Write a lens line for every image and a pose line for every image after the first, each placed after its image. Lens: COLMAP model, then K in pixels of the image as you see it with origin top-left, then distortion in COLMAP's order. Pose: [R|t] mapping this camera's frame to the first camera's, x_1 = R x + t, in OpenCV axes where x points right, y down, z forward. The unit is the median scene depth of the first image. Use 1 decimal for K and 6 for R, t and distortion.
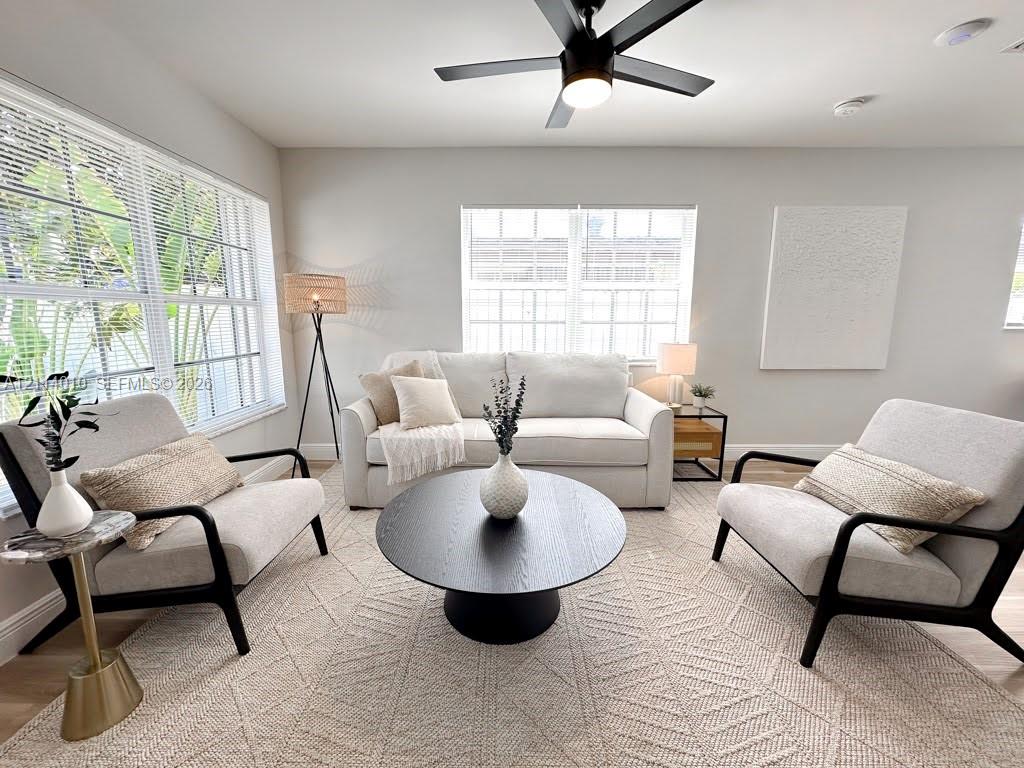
lens RADIAL K [[412.4, 0, 507.2], [0, 412.4, 383.1], [0, 0, 1]] dist [-0.001085, -0.000067]
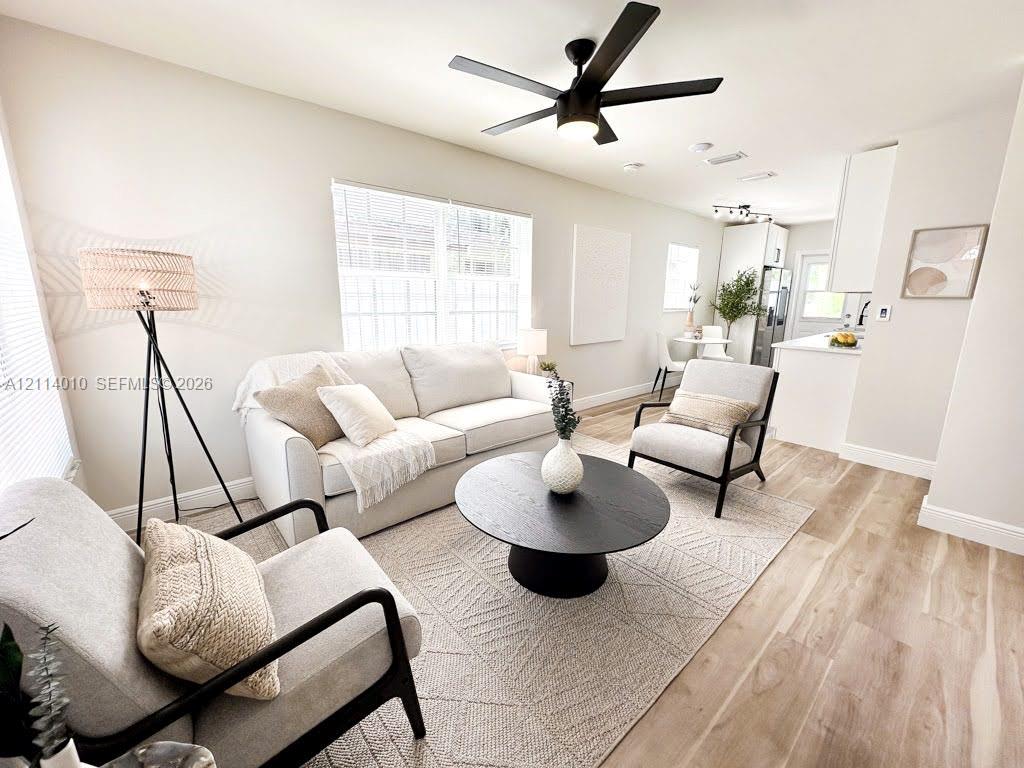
lens RADIAL K [[412.4, 0, 505.3], [0, 412.4, 383.7], [0, 0, 1]] dist [-0.001085, -0.000067]
pose [[0.754194, -0.131490, 0.643352, -0.564219], [0.097243, 0.991308, 0.088609, -0.064906], [-0.649411, -0.004266, 0.760426, 0.149195]]
